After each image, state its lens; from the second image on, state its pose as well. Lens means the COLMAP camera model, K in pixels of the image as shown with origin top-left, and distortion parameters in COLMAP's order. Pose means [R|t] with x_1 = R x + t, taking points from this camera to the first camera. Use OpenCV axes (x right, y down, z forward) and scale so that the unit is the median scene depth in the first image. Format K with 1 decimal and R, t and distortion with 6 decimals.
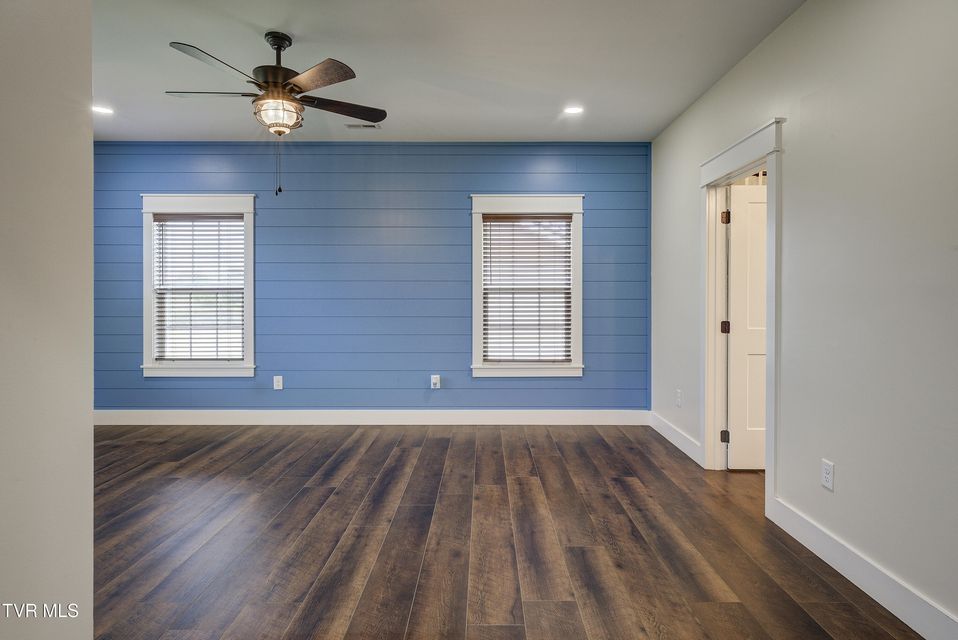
lens RADIAL K [[531.5, 0, 475.5], [0, 531.5, 303.3], [0, 0, 1]] dist [0.007386, 0.000674]
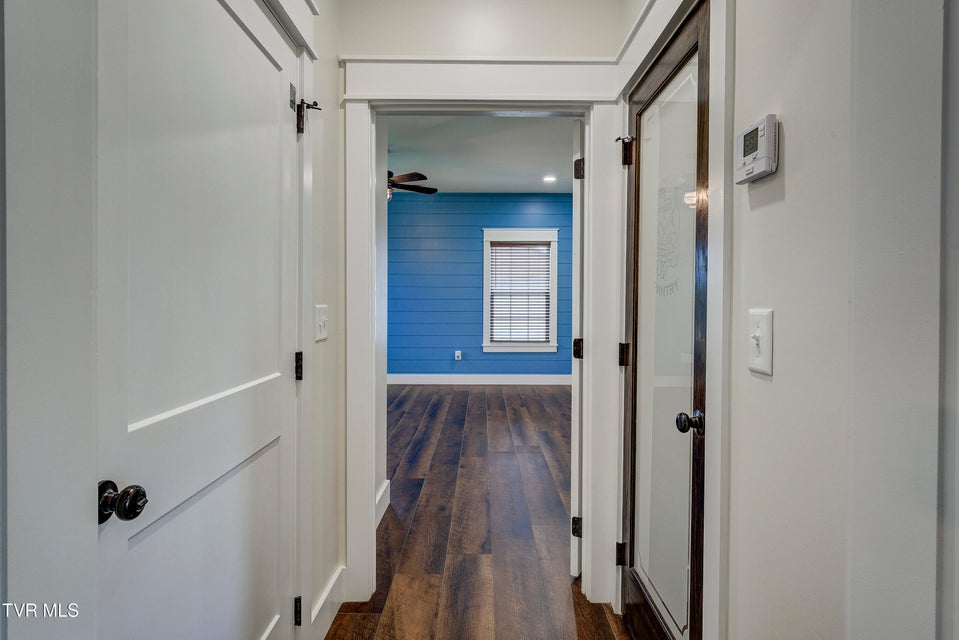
lens RADIAL K [[504.2, 0, 479.5], [0, 504.2, 320.0], [0, 0, 1]] dist [-0.000104, -0.000006]
pose [[0.999958, 0.001899, 0.008955, -0.028681], [-0.002229, 0.999311, 0.037039, -0.002916], [-0.008879, -0.037057, 0.999274, -0.404145]]
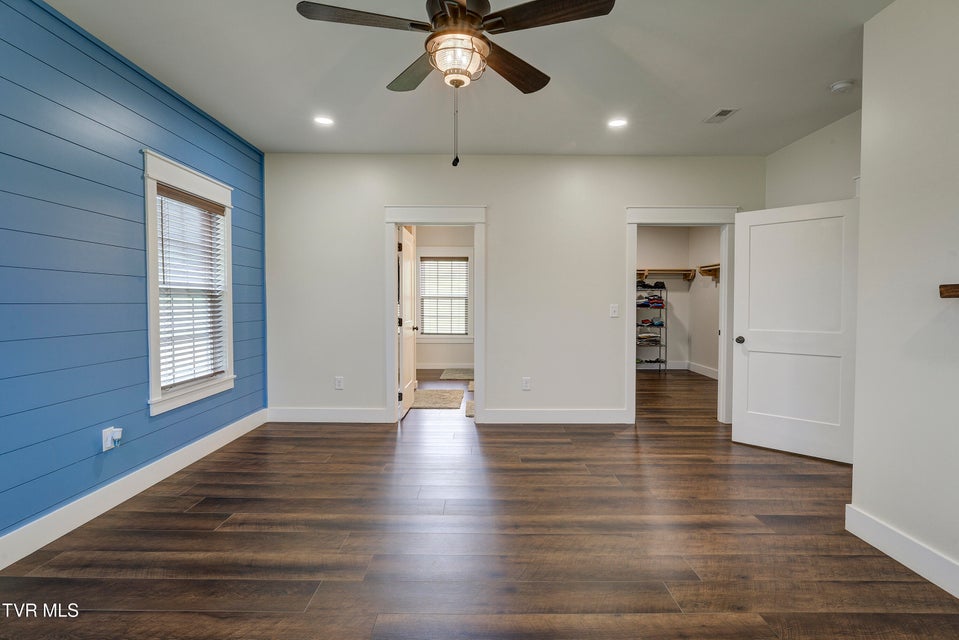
lens RADIAL K [[482.6, 0, 479.5], [0, 482.6, 320.0], [0, 0, 1]] dist [-0.000846, -0.000275]
pose [[-0.009994, -0.035391, 0.999324, -0.634176], [0.003111, 0.999368, 0.035424, -0.007368], [-0.999945, 0.003463, -0.009878, 0.582851]]
